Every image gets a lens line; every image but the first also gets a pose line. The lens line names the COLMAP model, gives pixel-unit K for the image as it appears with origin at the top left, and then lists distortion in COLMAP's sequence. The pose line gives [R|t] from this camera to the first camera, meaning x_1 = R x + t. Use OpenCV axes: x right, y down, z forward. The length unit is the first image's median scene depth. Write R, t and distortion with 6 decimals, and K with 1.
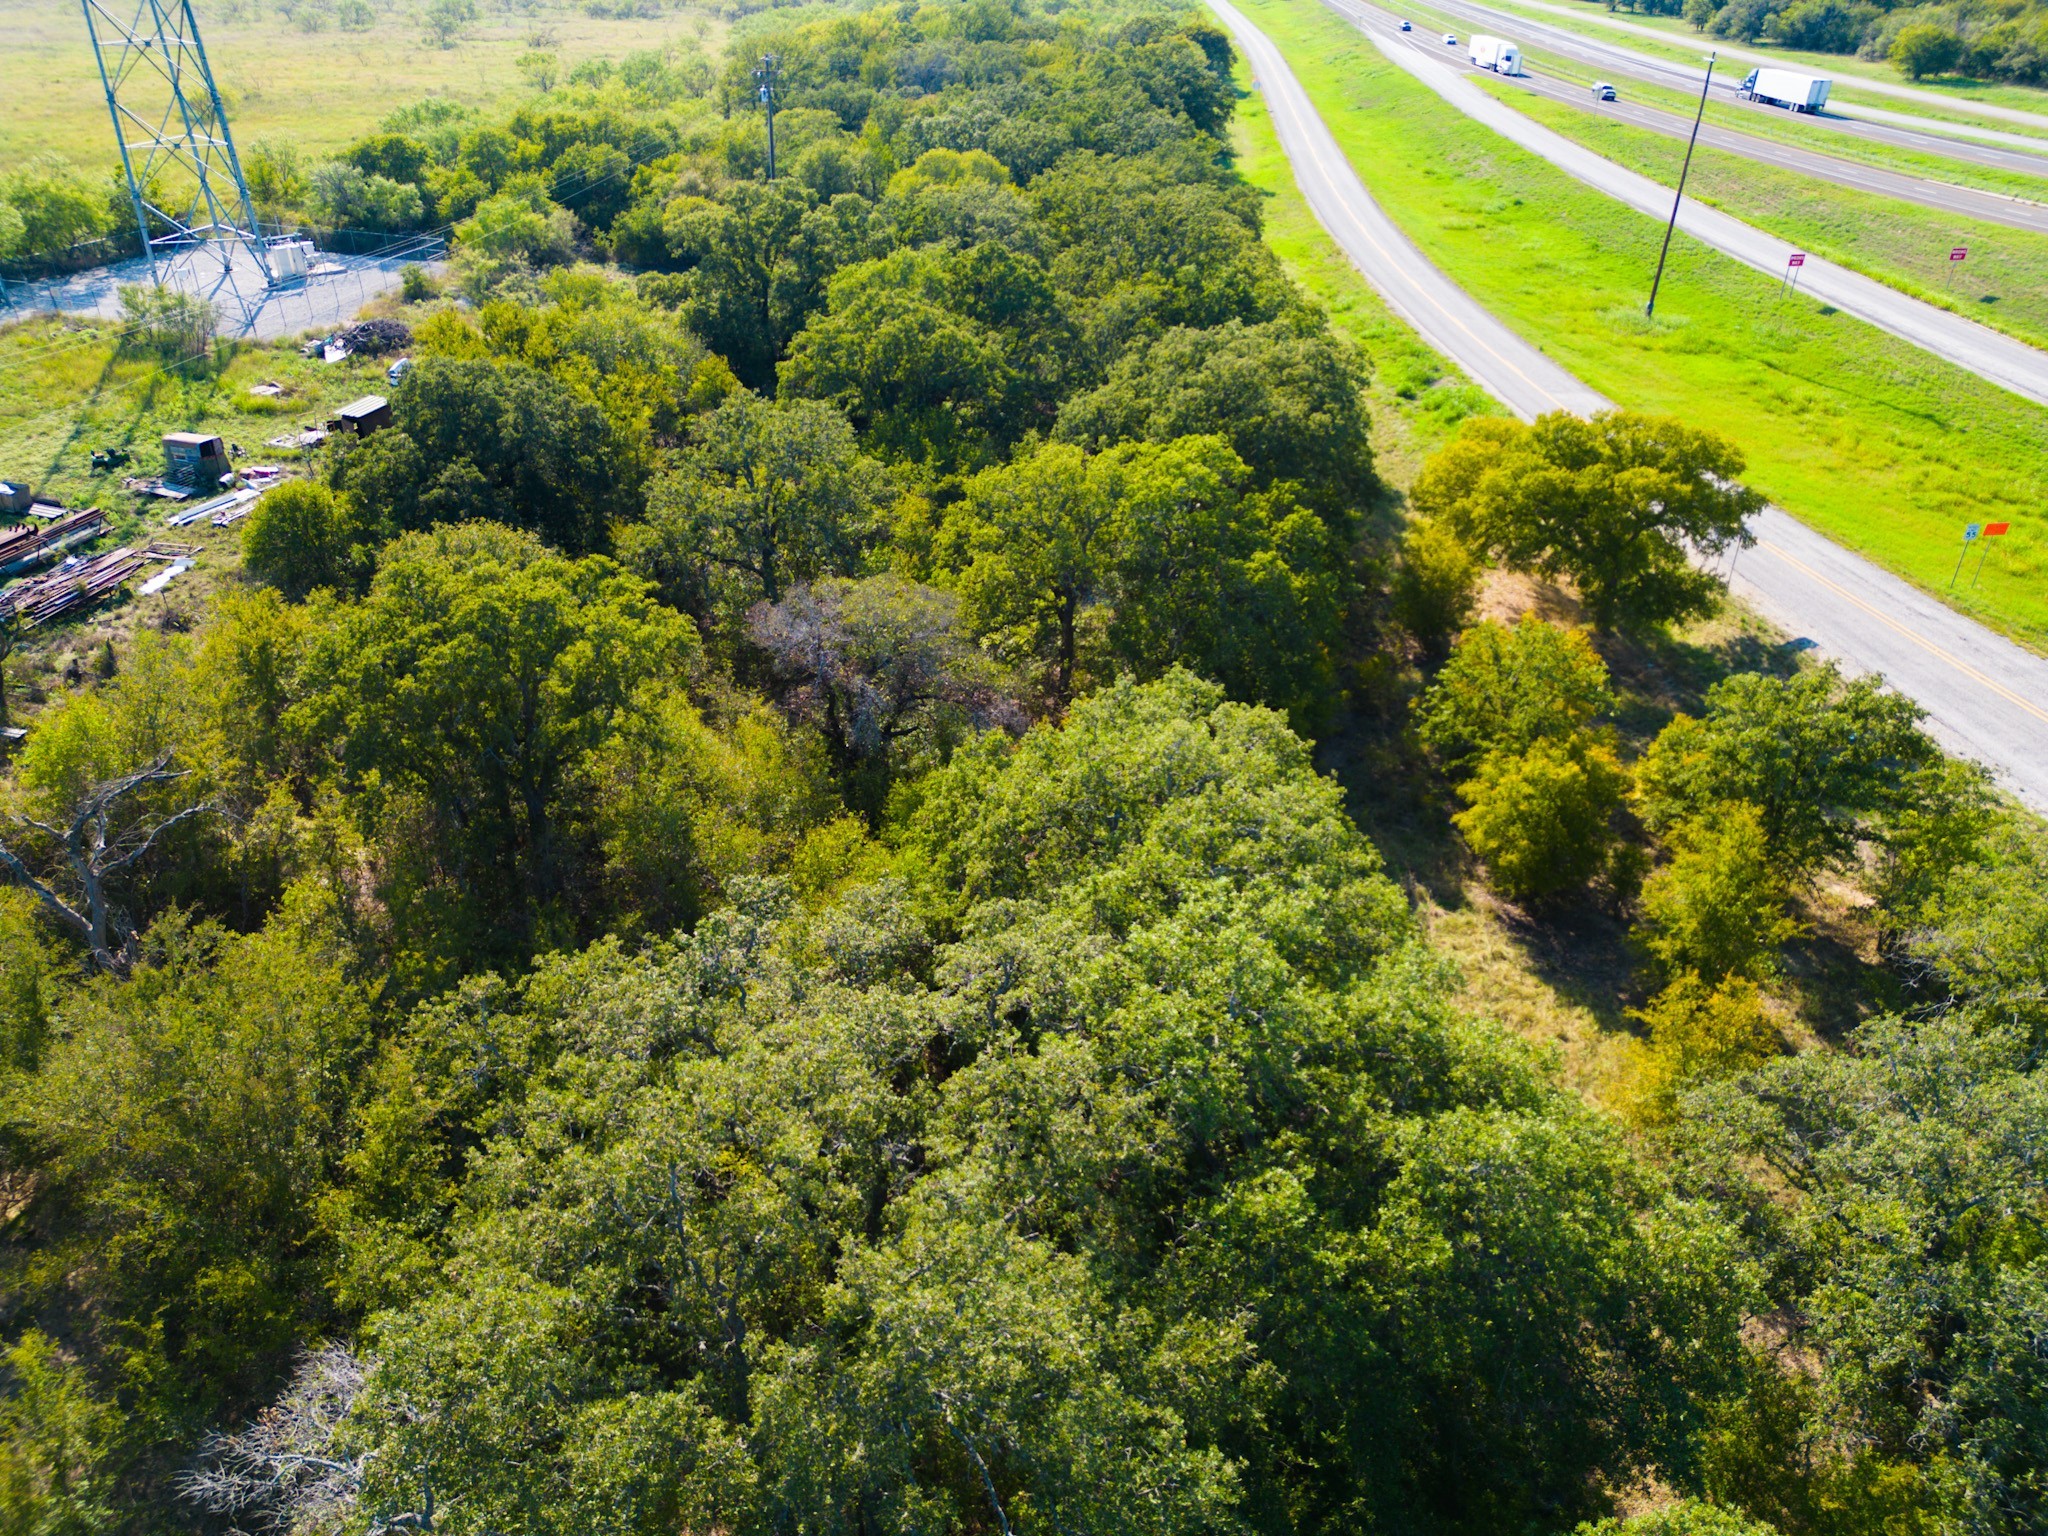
lens RADIAL K [[1432.7, 0, 1021.2], [0, 1432.7, 777.1], [0, 0, 1]] dist [0.054217, -0.037767]
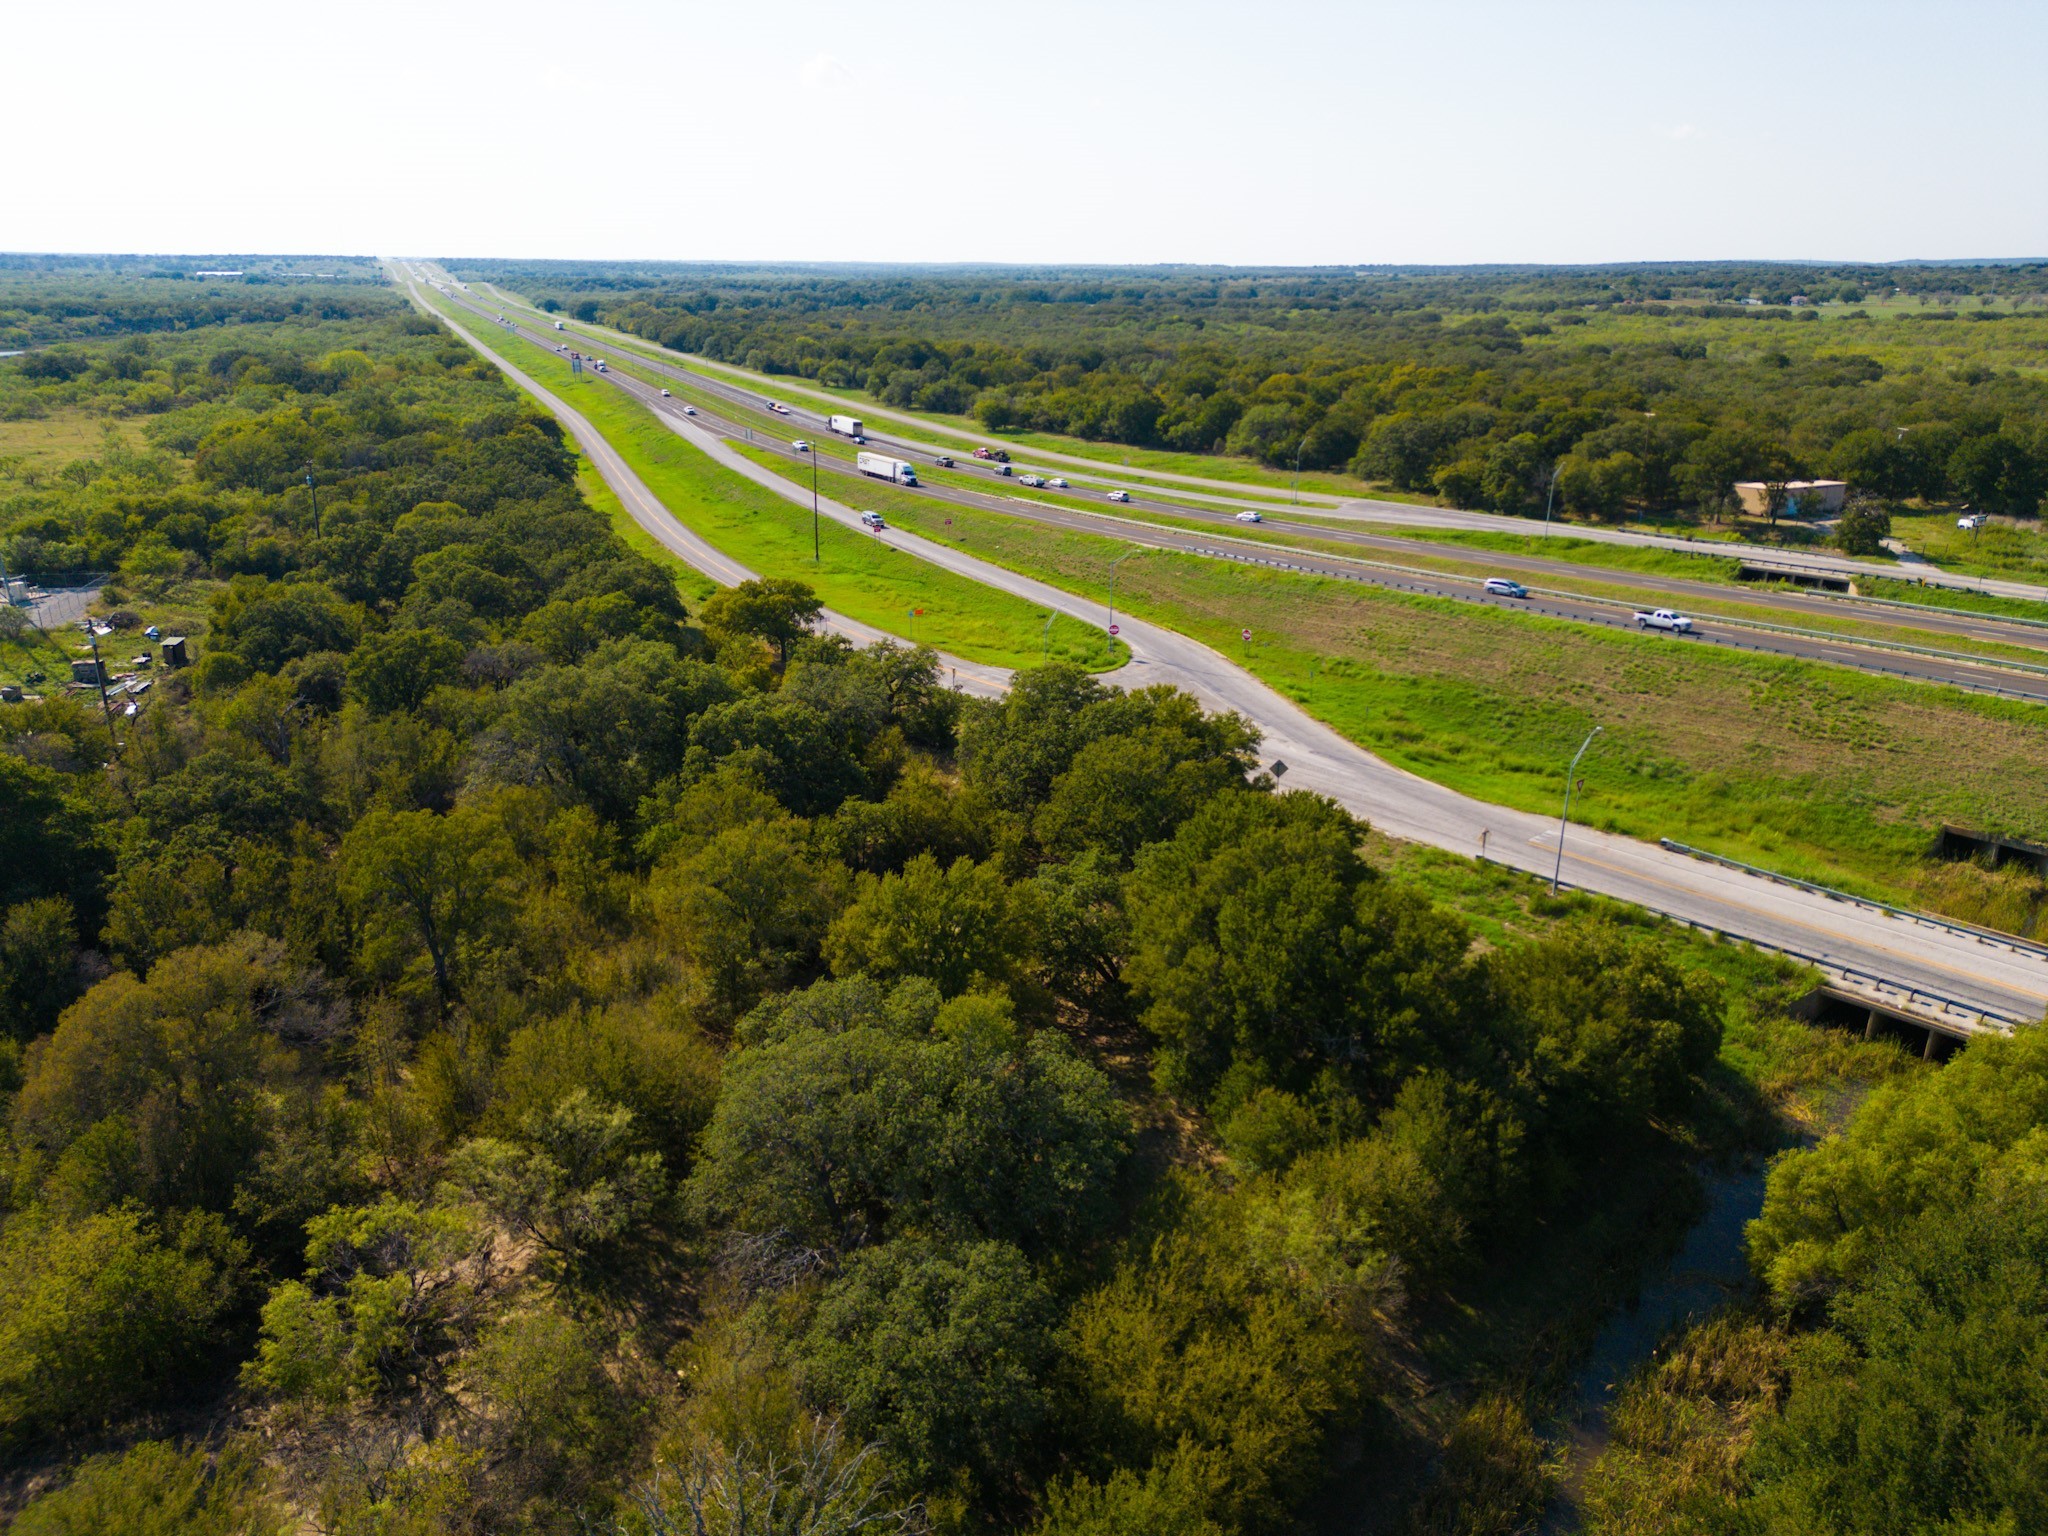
lens RADIAL K [[1432.7, 0, 1023.4], [0, 1432.7, 771.8], [0, 0, 1]] dist [0.054217, -0.037767]
pose [[0.900121, -0.142400, 0.411710, -0.324720], [0.224748, 0.961382, -0.158849, 0.649284], [-0.373190, 0.235514, 0.897364, -1.548913]]
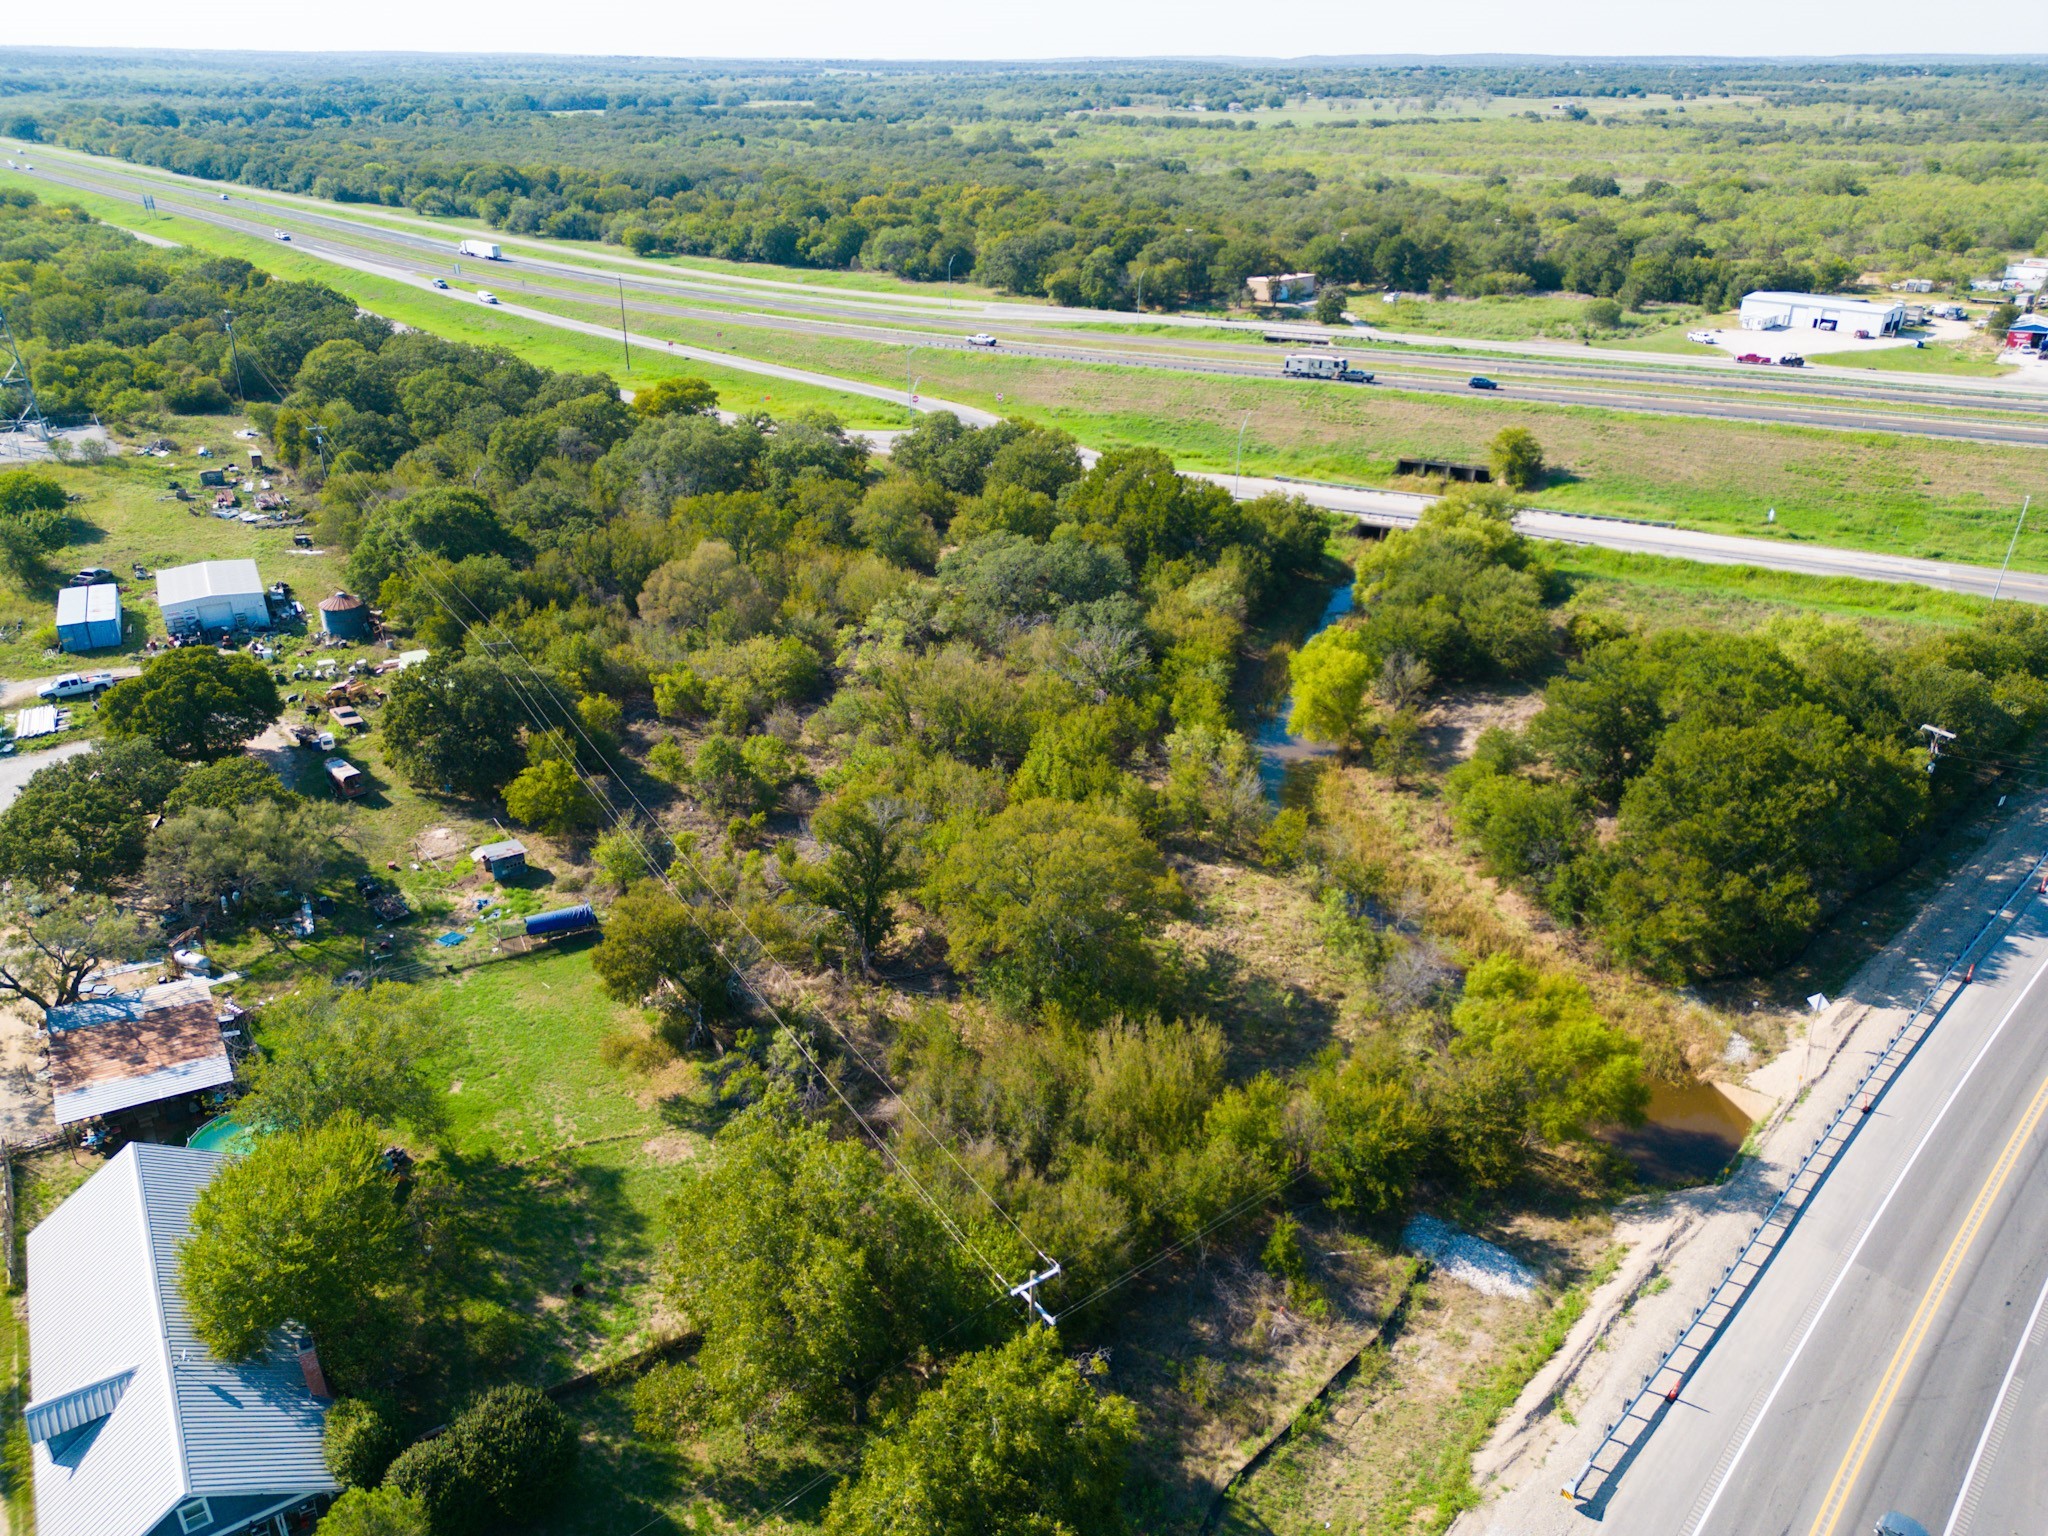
lens RADIAL K [[1432.7, 0, 1019.1], [0, 1432.7, 767.1], [0, 0, 1]] dist [0.054217, -0.037767]
pose [[0.701171, -0.312300, 0.640958, -1.788596], [0.369102, 0.928126, 0.048443, 0.888052], [-0.610019, 0.202612, 0.766046, -2.356896]]
